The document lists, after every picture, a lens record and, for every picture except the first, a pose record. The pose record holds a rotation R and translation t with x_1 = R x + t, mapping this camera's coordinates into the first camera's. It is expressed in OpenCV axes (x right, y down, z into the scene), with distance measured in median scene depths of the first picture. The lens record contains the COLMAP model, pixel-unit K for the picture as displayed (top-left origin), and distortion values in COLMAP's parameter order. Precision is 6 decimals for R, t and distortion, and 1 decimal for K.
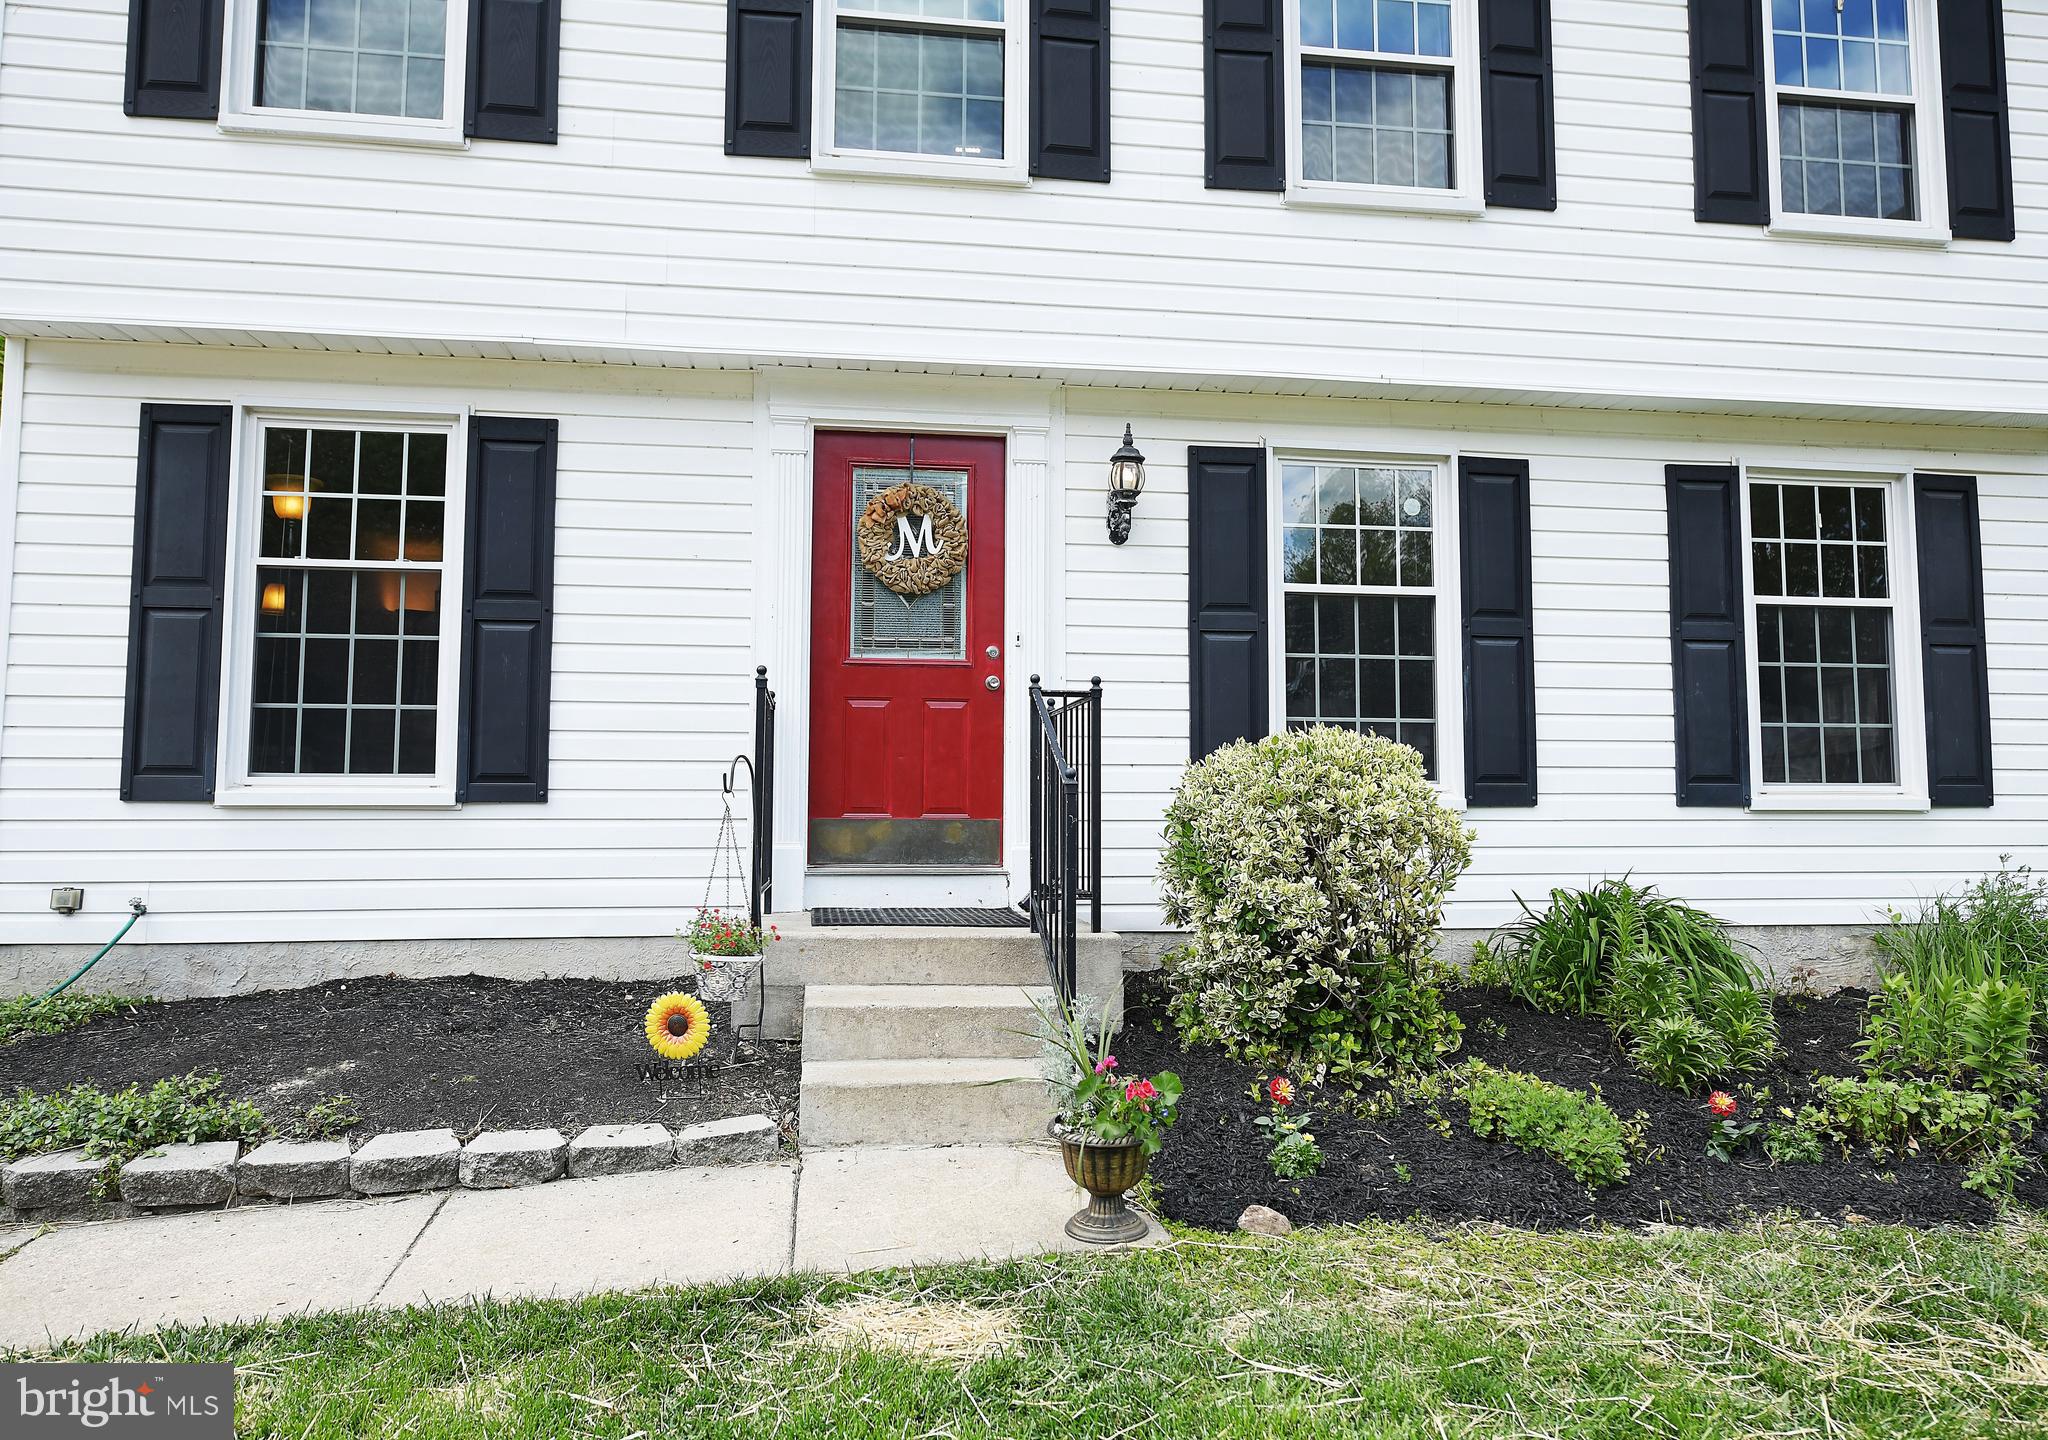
lens RADIAL K [[1308.8, 0, 1041.2], [0, 1308.8, 711.7], [0, 0, 1]] dist [-0.001909, 0.002769]
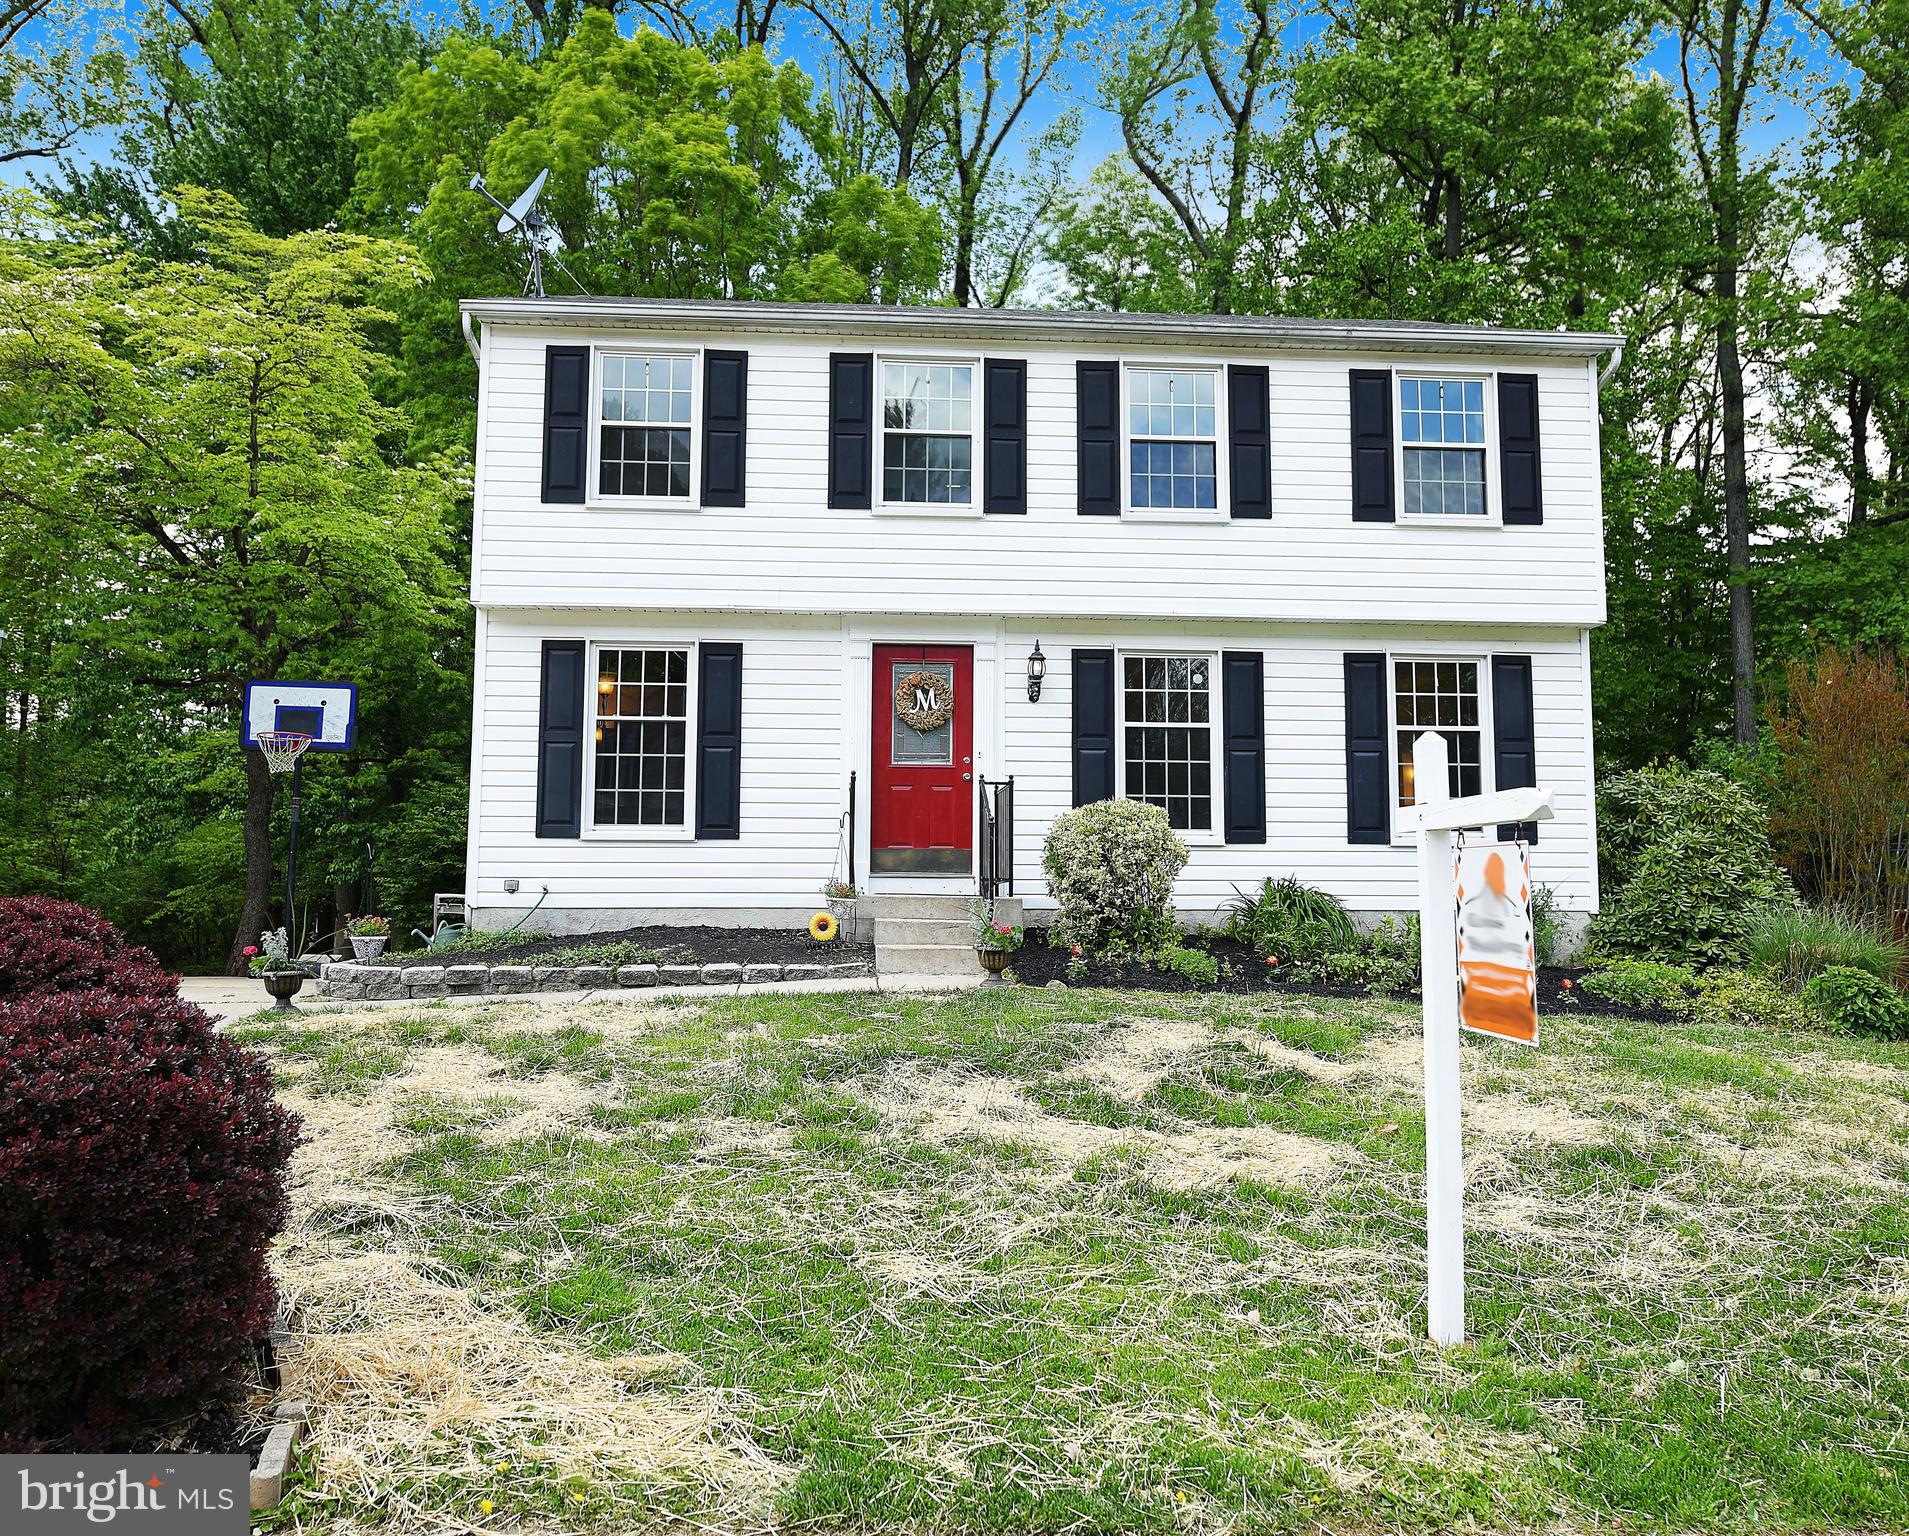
lens RADIAL K [[1457.2, 0, 947.7], [0, 1457.2, 779.1], [0, 0, 1]] dist [-0.005852, 0.005404]
pose [[0.996154, -0.004004, -0.087532, 0.123470], [0.003056, 0.999935, -0.010957, 0.004197], [0.087570, 0.010648, 0.996101, -1.129635]]
